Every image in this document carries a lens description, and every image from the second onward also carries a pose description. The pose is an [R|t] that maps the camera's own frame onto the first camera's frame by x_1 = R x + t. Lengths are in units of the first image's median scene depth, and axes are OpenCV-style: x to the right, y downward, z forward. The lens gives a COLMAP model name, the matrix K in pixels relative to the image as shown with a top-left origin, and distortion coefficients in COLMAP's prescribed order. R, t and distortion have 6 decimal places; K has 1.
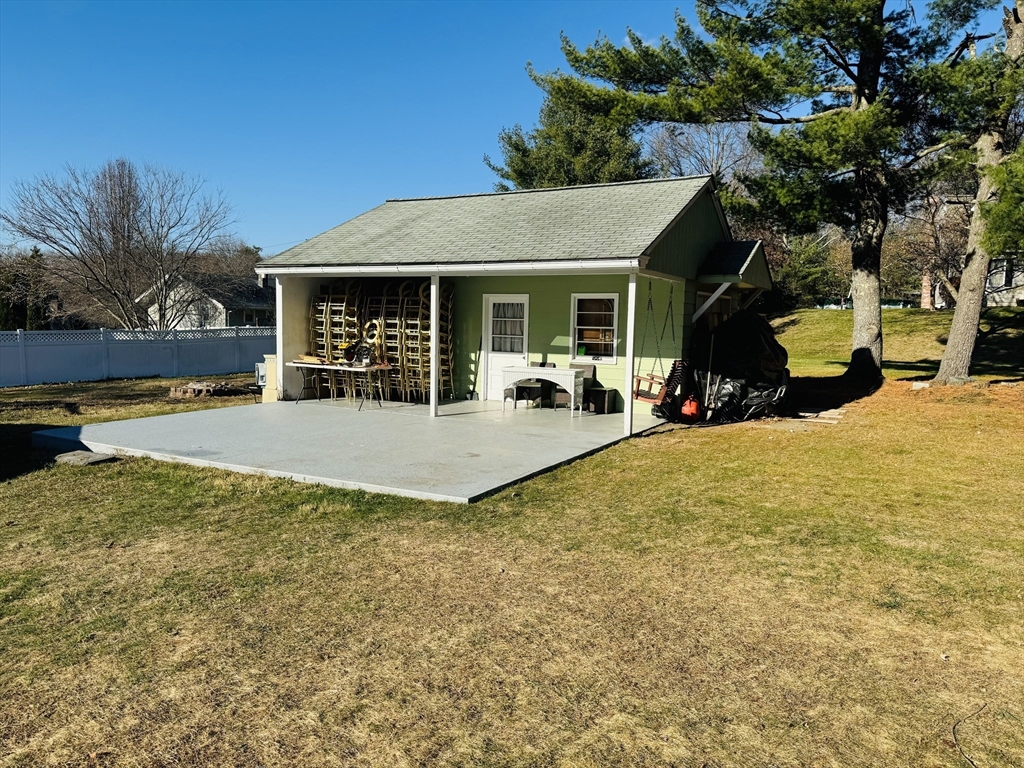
lens RADIAL K [[710.1, 0, 512.0], [0, 710.1, 384.0], [0, 0, 1]] dist [0.147713, -0.318170]
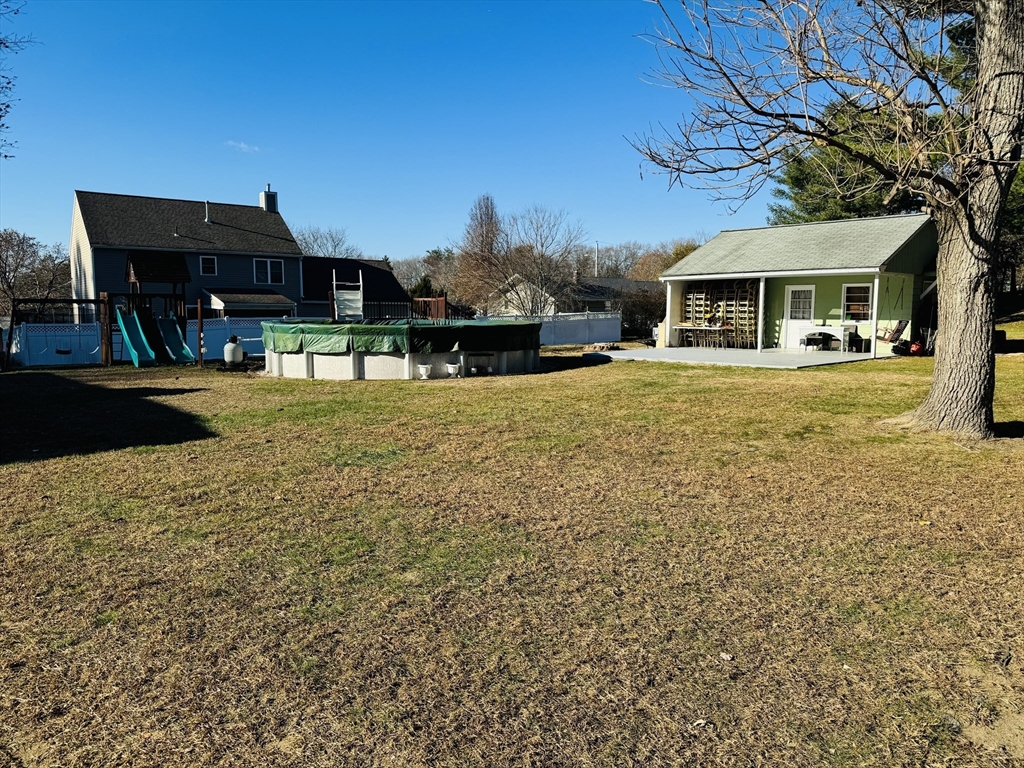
lens RADIAL K [[710.1, 0, 512.0], [0, 710.1, 384.0], [0, 0, 1]] dist [0.147713, -0.318170]
pose [[0.942261, 0.015885, -0.334503, -0.079822], [-0.010736, 0.999794, 0.017238, 0.091631], [0.334708, -0.012651, 0.942237, -0.897444]]
